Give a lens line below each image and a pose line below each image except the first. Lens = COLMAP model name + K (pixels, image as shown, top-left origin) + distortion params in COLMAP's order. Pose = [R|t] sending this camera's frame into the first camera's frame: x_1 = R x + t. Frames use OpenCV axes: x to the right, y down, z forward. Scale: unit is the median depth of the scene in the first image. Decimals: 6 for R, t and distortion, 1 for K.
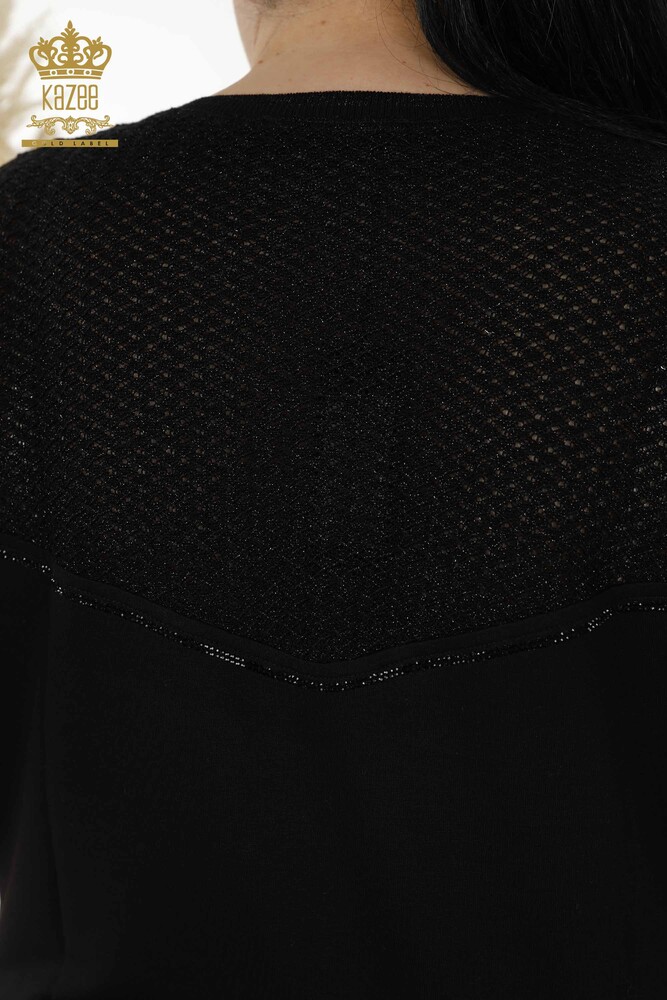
lens RADIAL K [[2052.7, 0, 334.7], [0, 2052.7, 506.6], [0, 0, 1]] dist [0.450890, 0.000000]
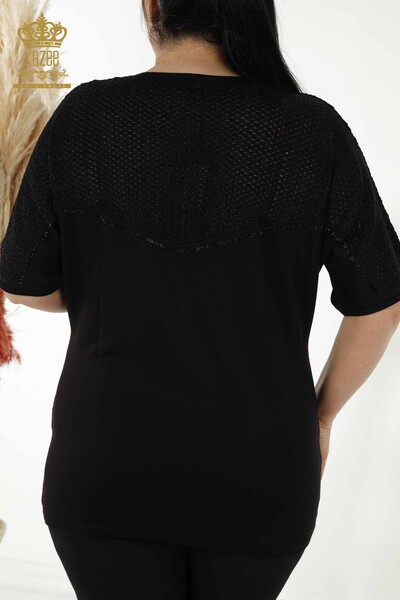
lens RADIAL K [[1231.6, 0, 198.0], [0, 1231.6, 298.0], [0, 0, 1]] dist [0.450890, 0.000000]
pose [[0.999472, 0.019933, 0.025668, -0.033372], [-0.021393, 0.998092, 0.057927, 0.047075], [-0.024464, -0.058446, 0.997991, -1.095594]]
